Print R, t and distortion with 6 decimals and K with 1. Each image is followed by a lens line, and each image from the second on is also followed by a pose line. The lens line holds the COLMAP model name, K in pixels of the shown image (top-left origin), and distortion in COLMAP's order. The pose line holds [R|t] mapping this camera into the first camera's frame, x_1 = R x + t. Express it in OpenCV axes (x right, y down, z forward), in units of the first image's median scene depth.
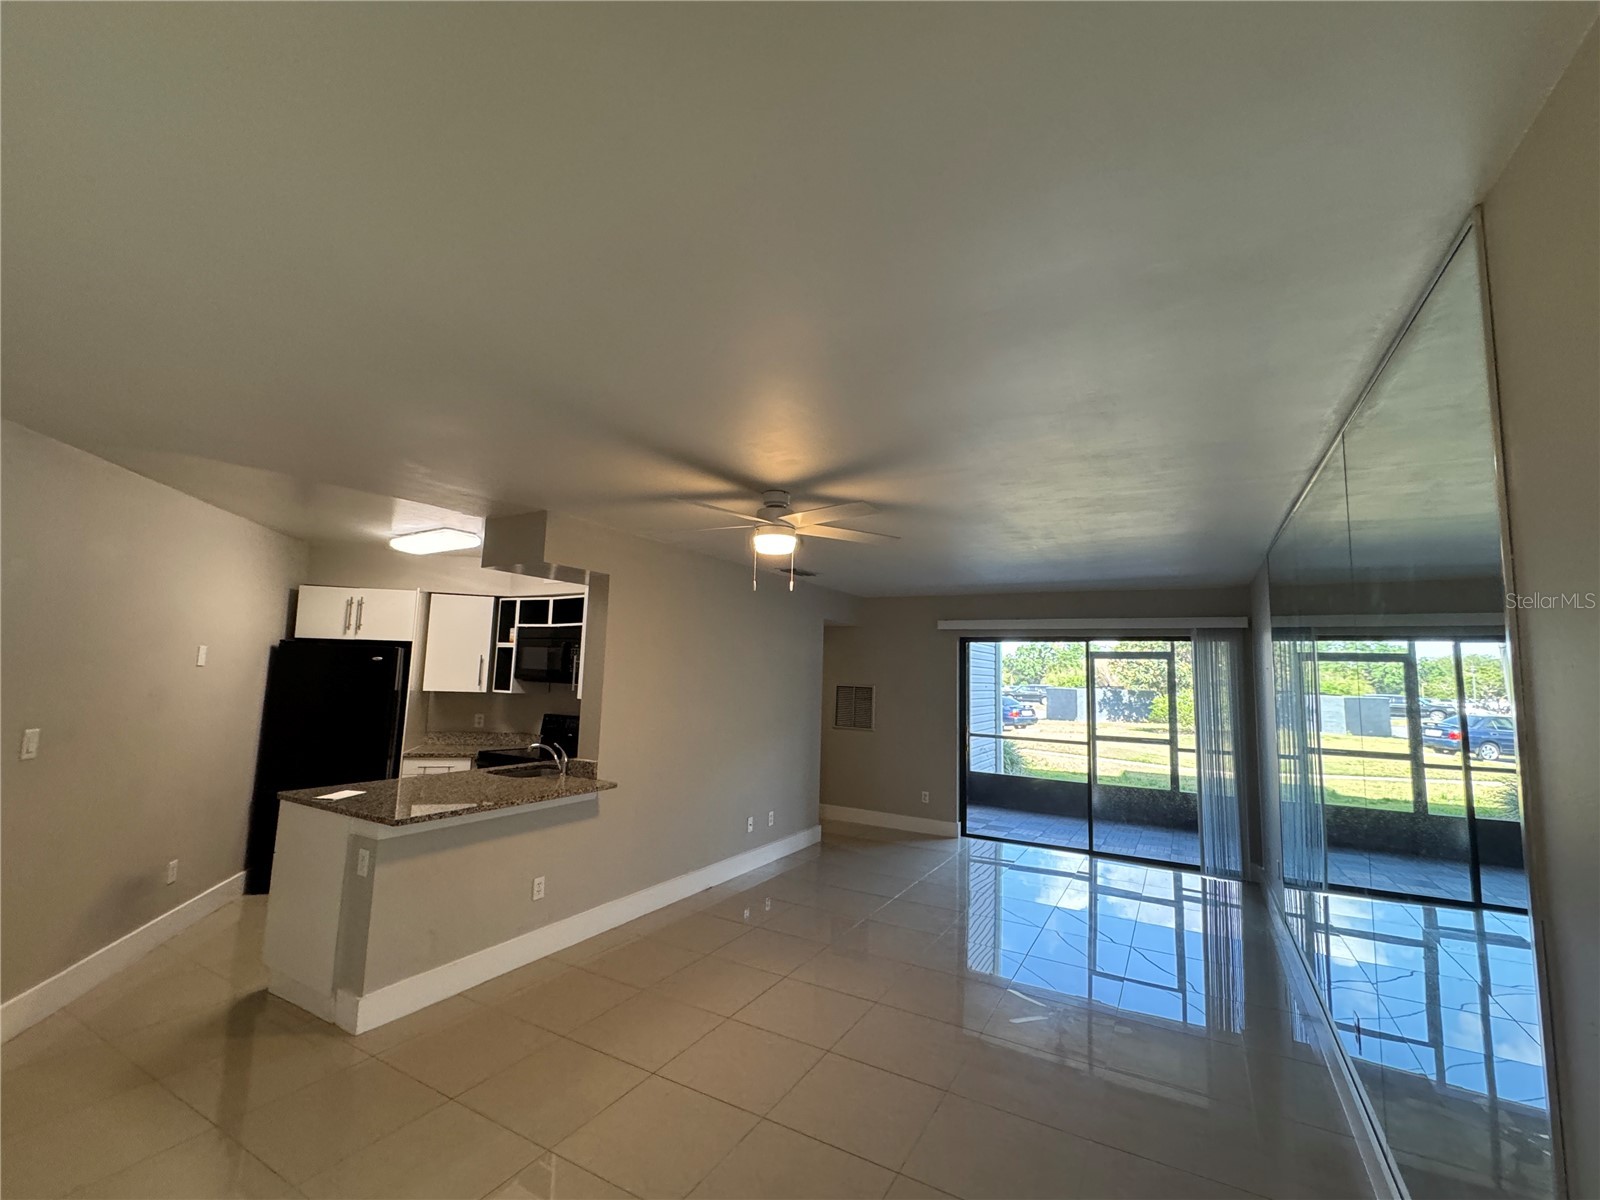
lens RADIAL K [[685.6, 0, 804.3], [0, 685.6, 598.0], [0, 0, 1]] dist [-0.008530, -0.000043]
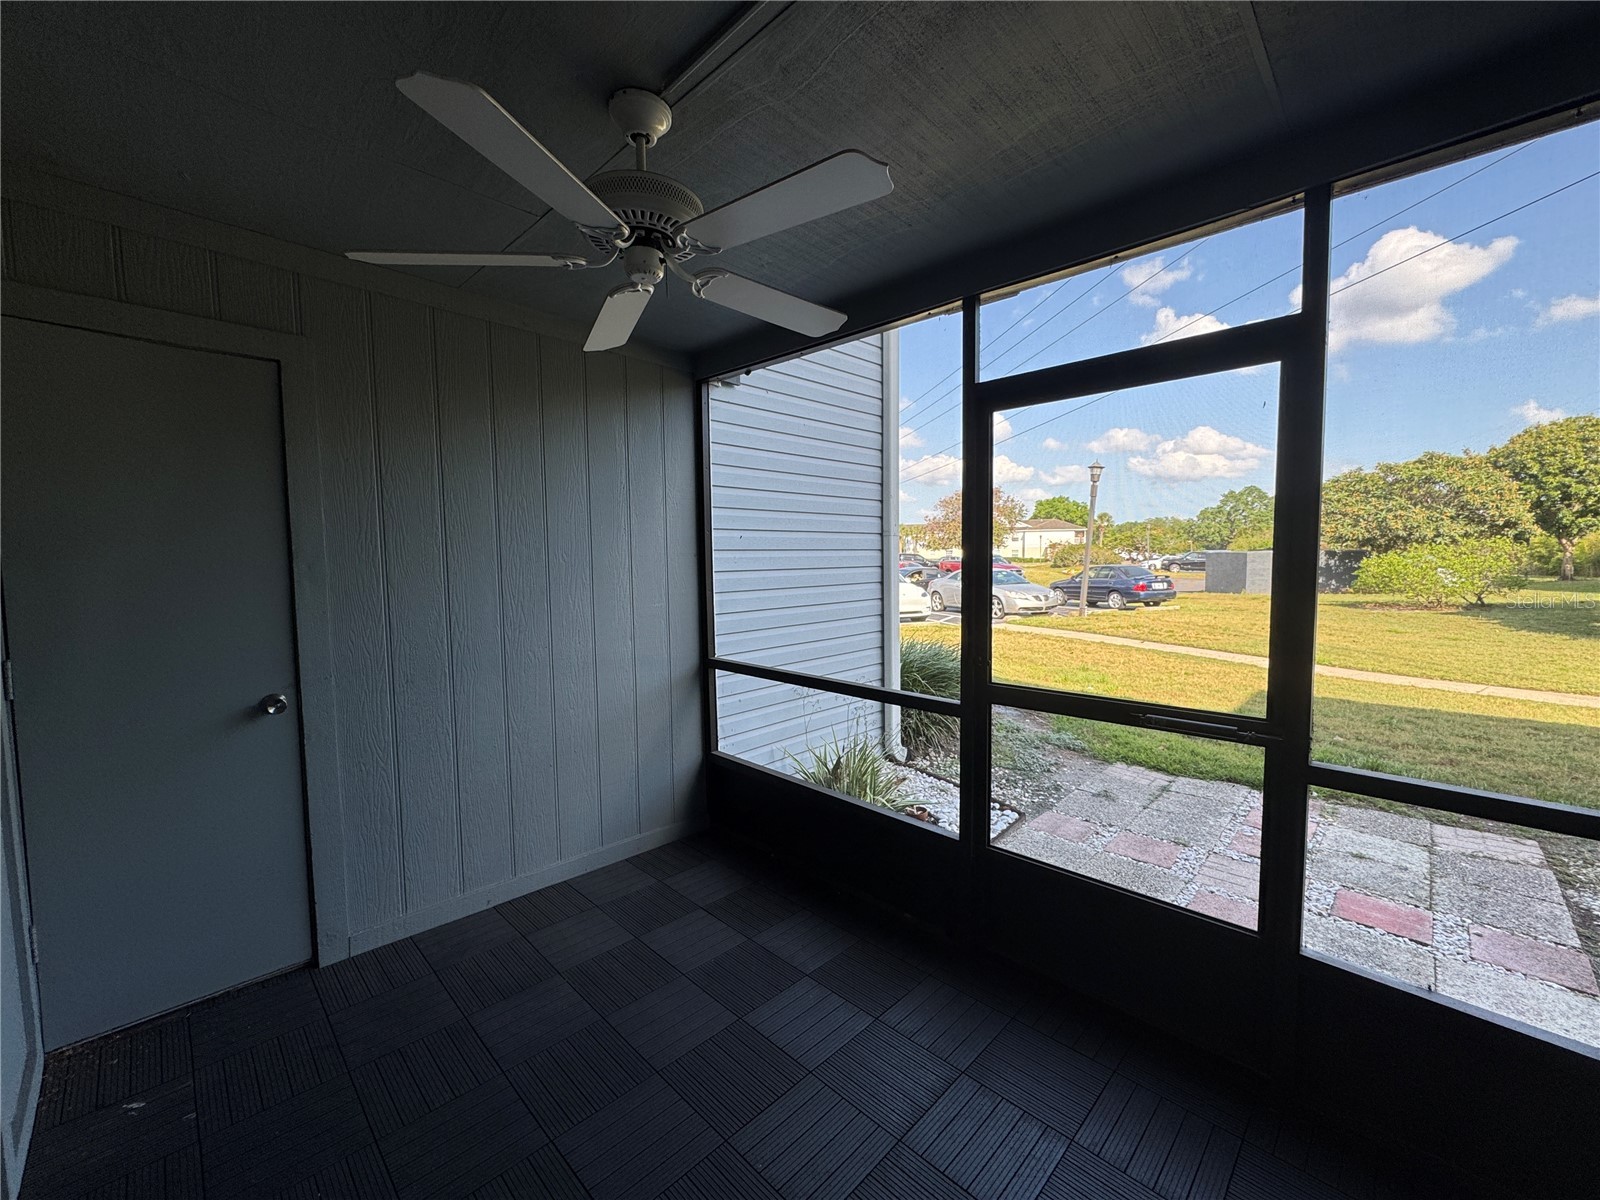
lens RADIAL K [[644.6, 0, 805.1], [0, 644.6, 601.6], [0, 0, 1]] dist [-0.003574, 0.000268]
pose [[0.966110, -0.022524, -0.257146, 0.115692], [0.068952, 0.982506, 0.172998, 0.031566], [0.248751, -0.184866, 0.950762, 0.201239]]
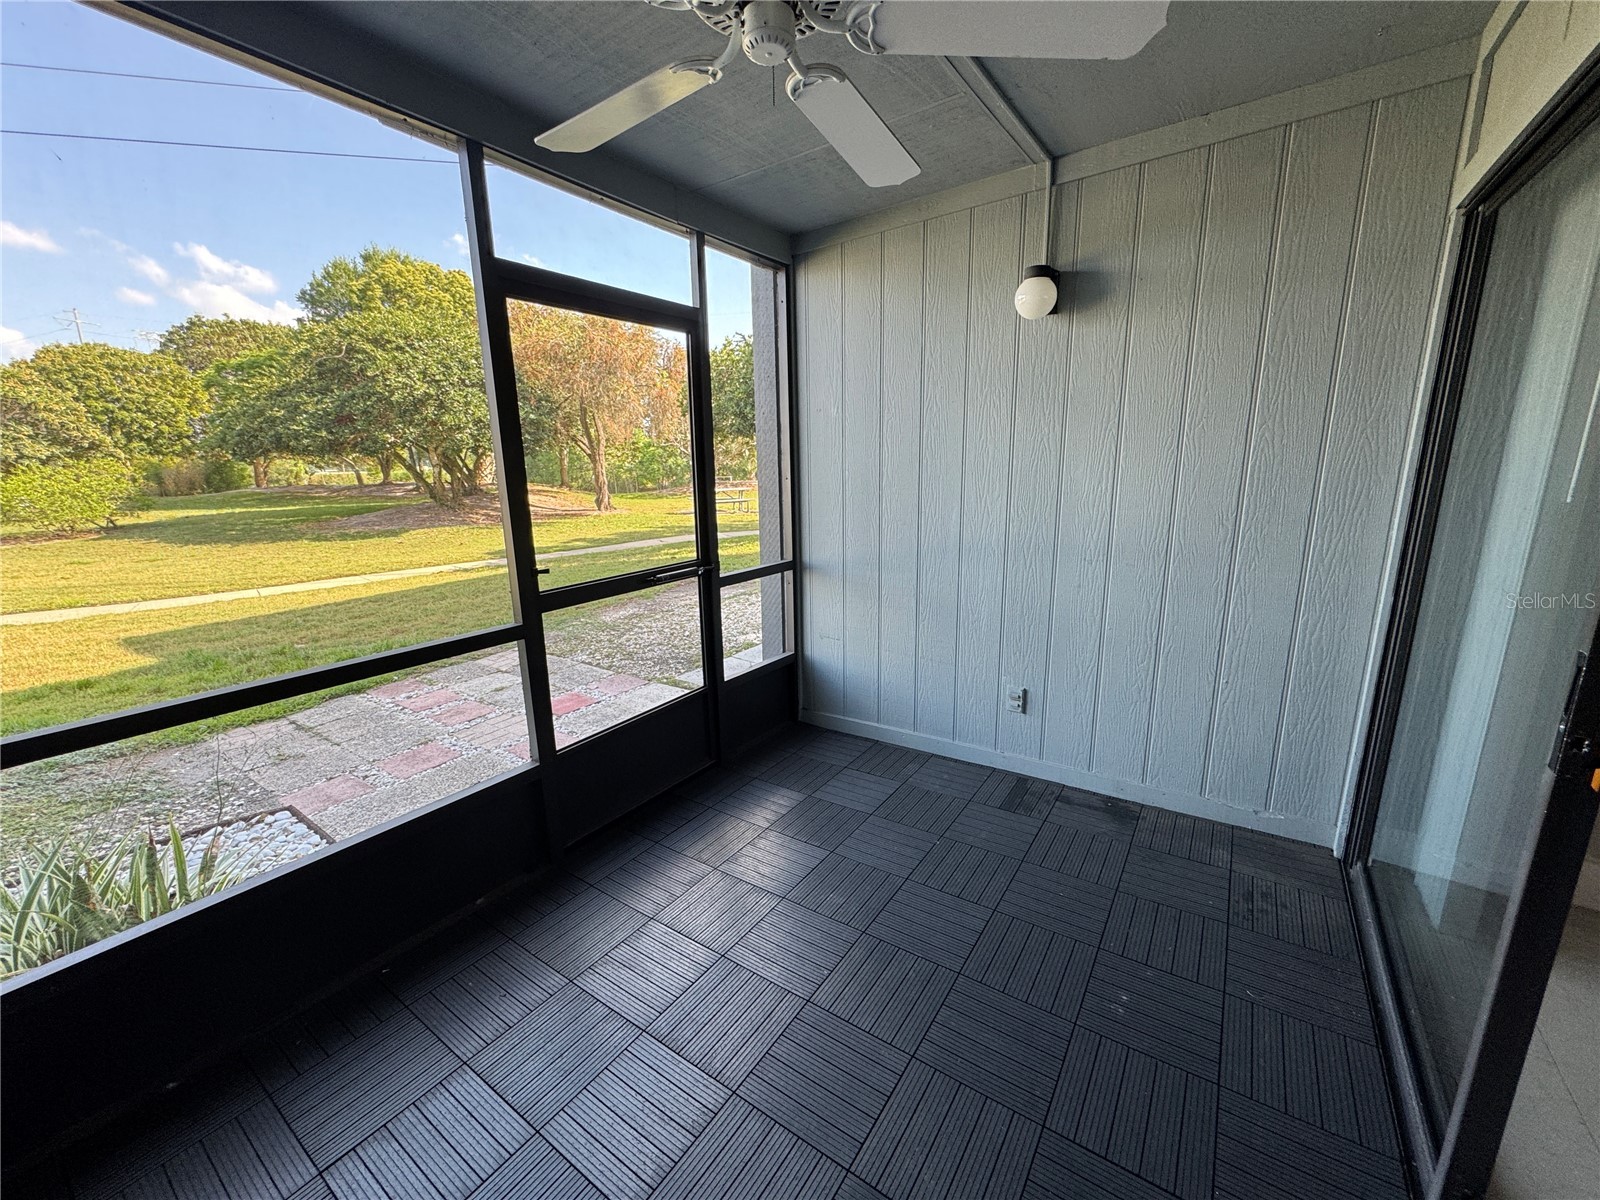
lens RADIAL K [[644.6, 0, 791.0], [0, 644.6, 596.5], [0, 0, 1]] dist [-0.003574, 0.000268]
pose [[0.102734, -0.242696, 0.964647, 0.051050], [-0.090348, 0.963493, 0.252027, 0.034828], [-0.990597, -0.113046, 0.077056, 0.241570]]
